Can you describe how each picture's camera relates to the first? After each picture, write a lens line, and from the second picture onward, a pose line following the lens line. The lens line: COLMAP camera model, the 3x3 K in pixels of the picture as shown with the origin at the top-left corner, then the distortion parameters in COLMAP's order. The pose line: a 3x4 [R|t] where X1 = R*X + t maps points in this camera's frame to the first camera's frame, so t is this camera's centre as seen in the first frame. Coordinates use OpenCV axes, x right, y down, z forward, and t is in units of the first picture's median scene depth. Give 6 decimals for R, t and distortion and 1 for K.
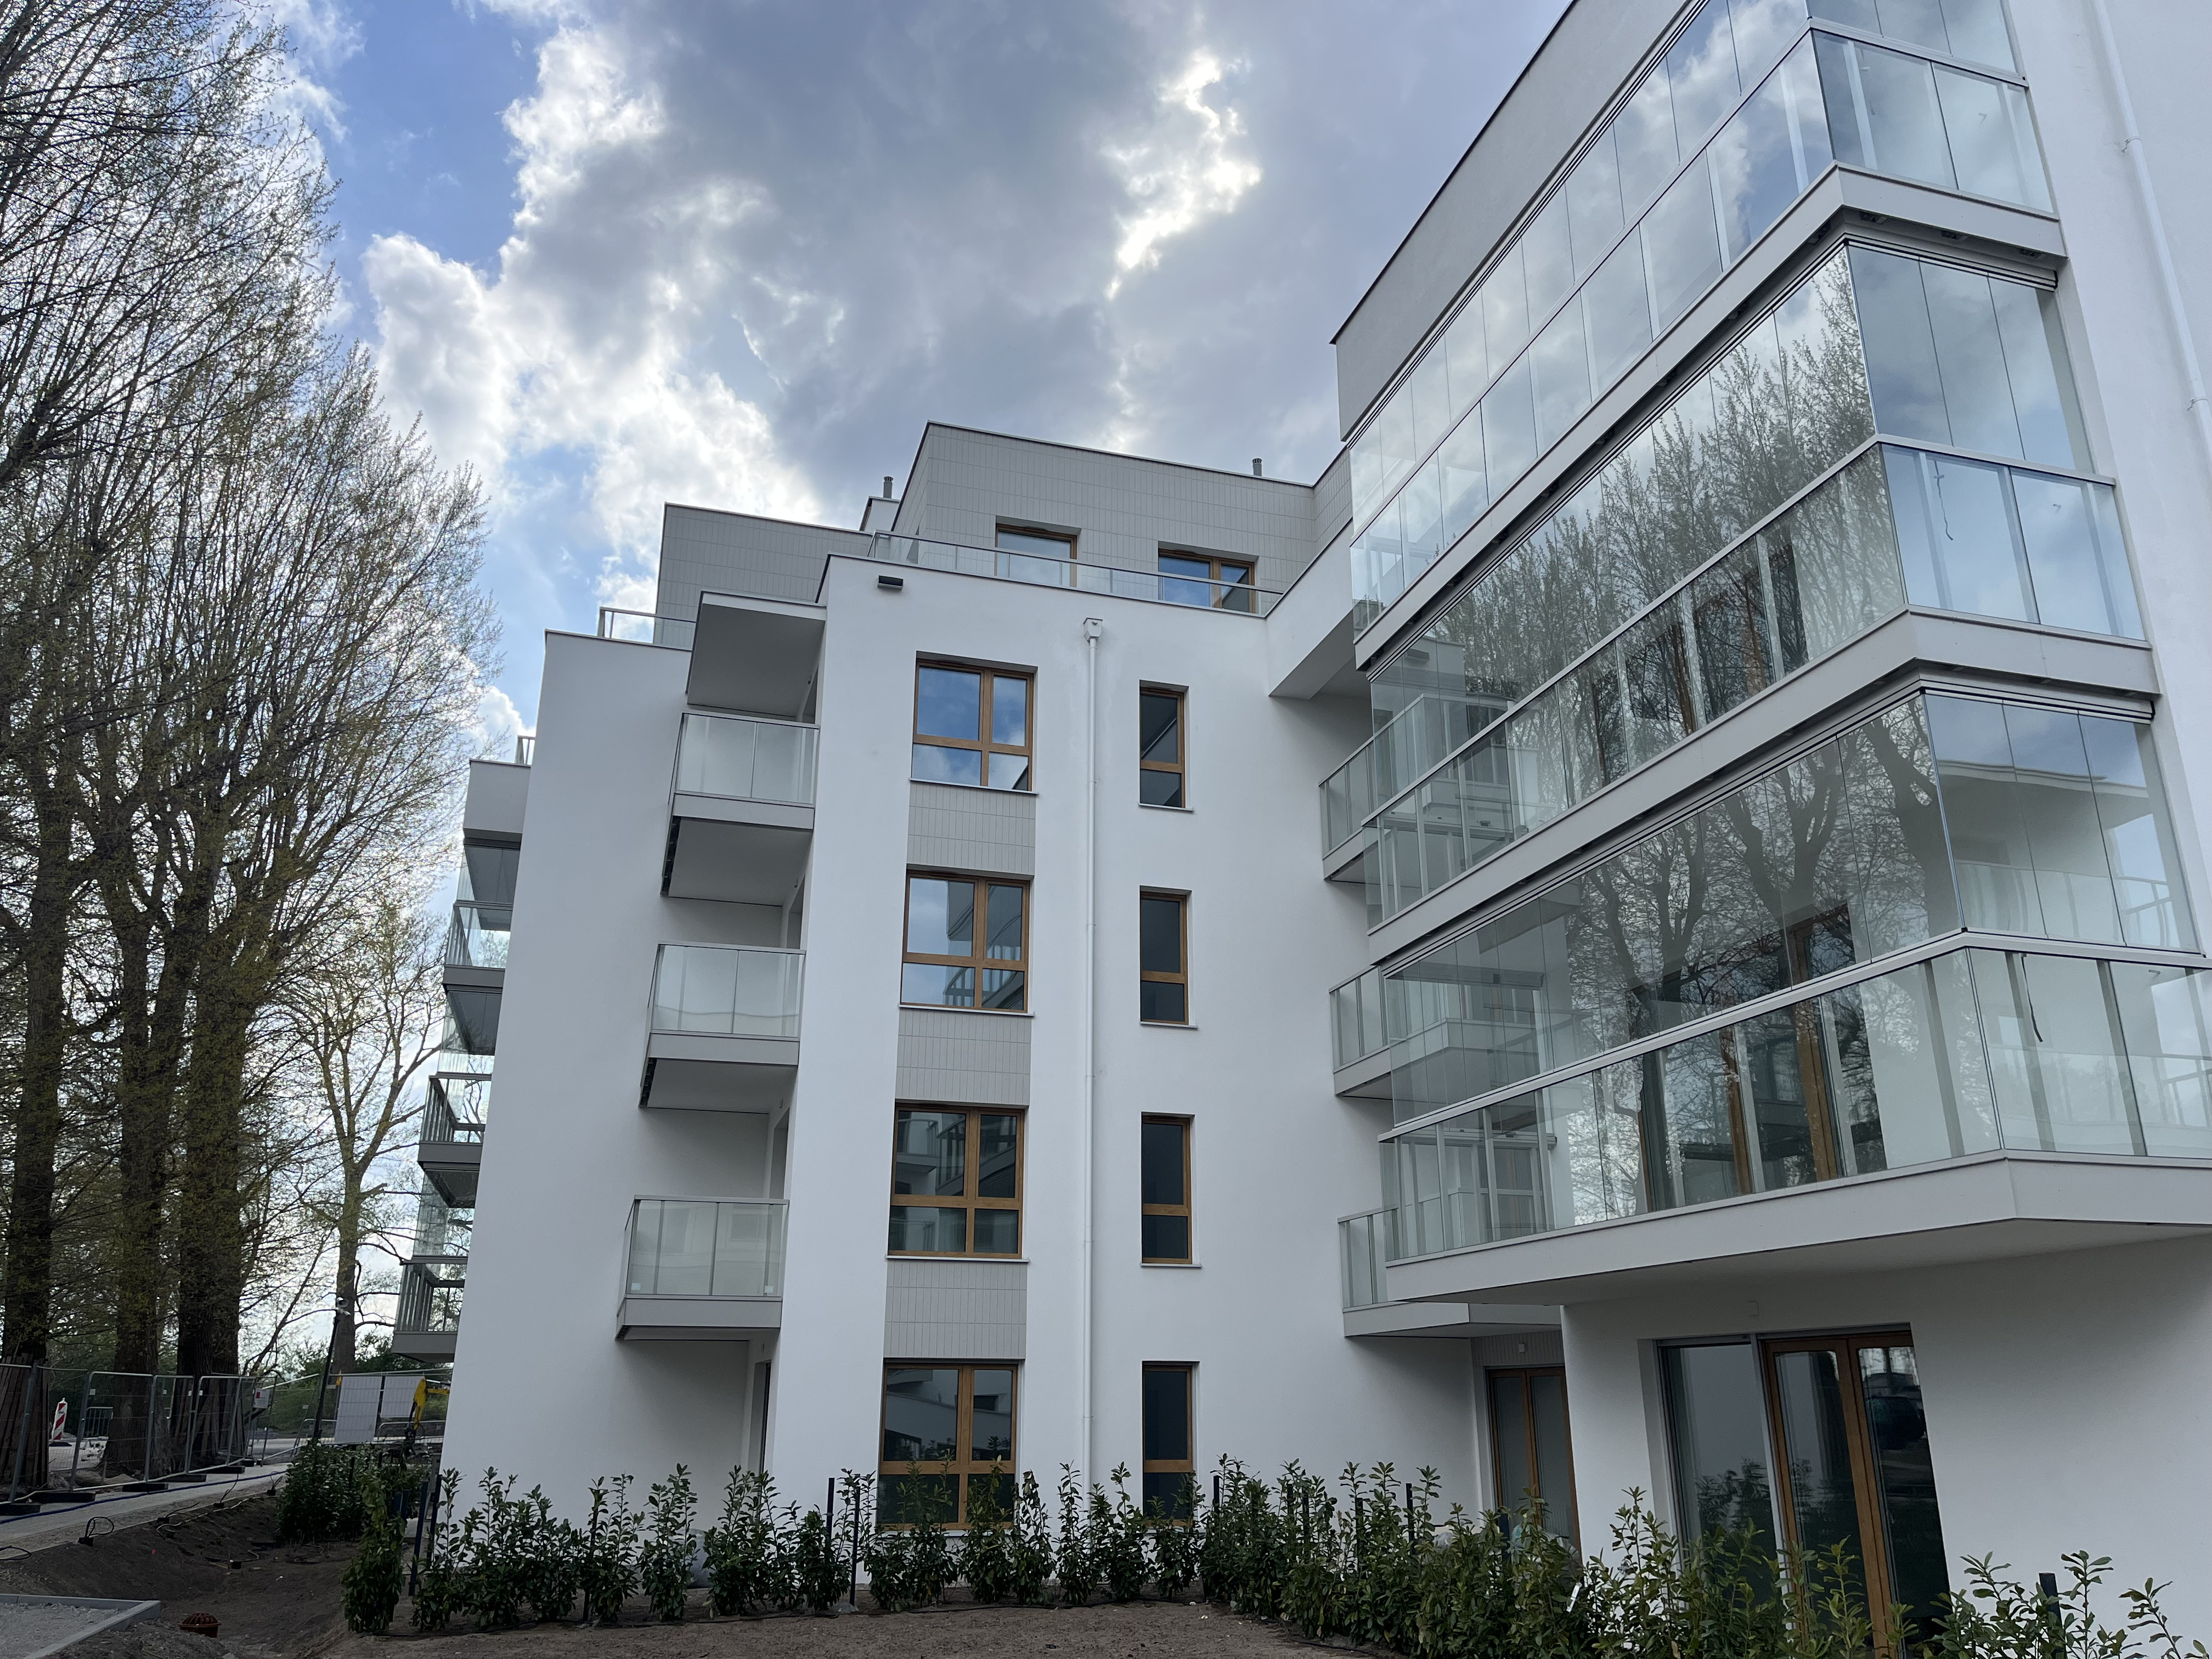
lens RADIAL K [[1641.3, 0, 1106.0], [0, 1641.3, 829.5], [0, 0, 1]] dist [-0.043694, -0.002780]
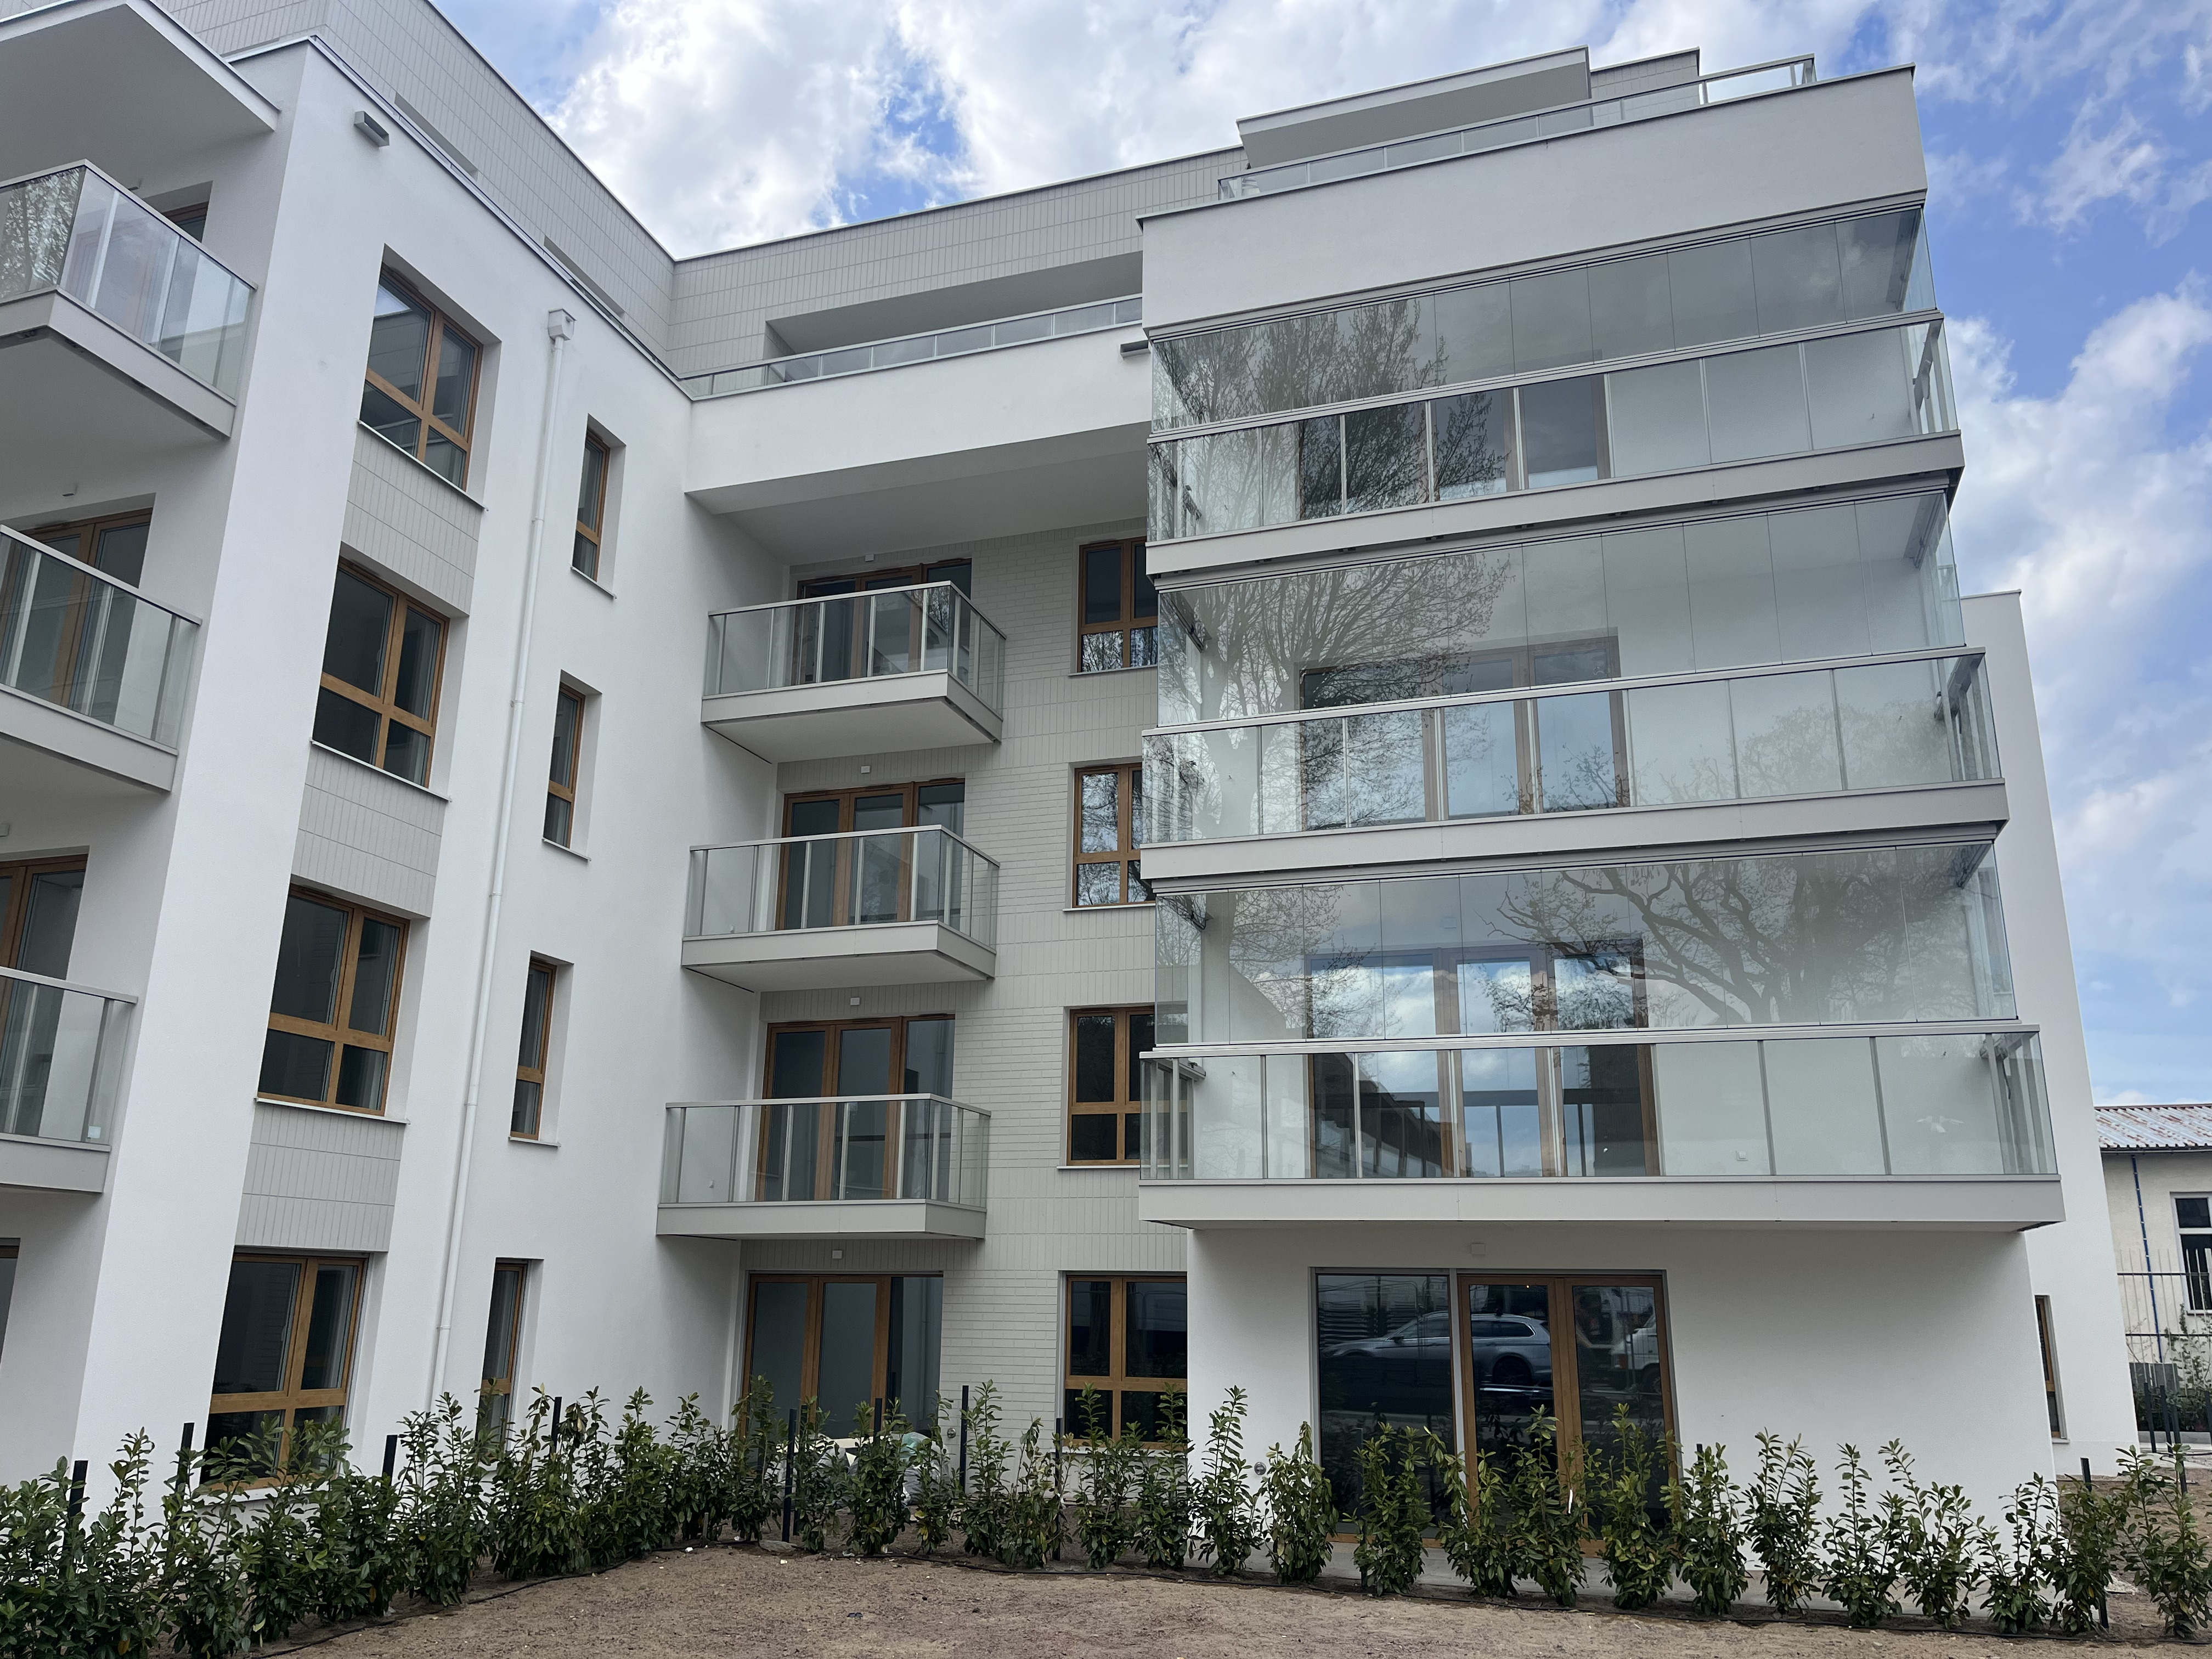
lens RADIAL K [[1678.5, 0, 1106.0], [0, 1678.5, 829.5], [0, 0, 1]] dist [0.007249, 0.001831]
pose [[0.546965, 0.232577, 0.804200, -0.528135], [-0.290144, 0.953759, -0.078492, 0.107221], [-0.785268, -0.190401, 0.589154, 0.331267]]
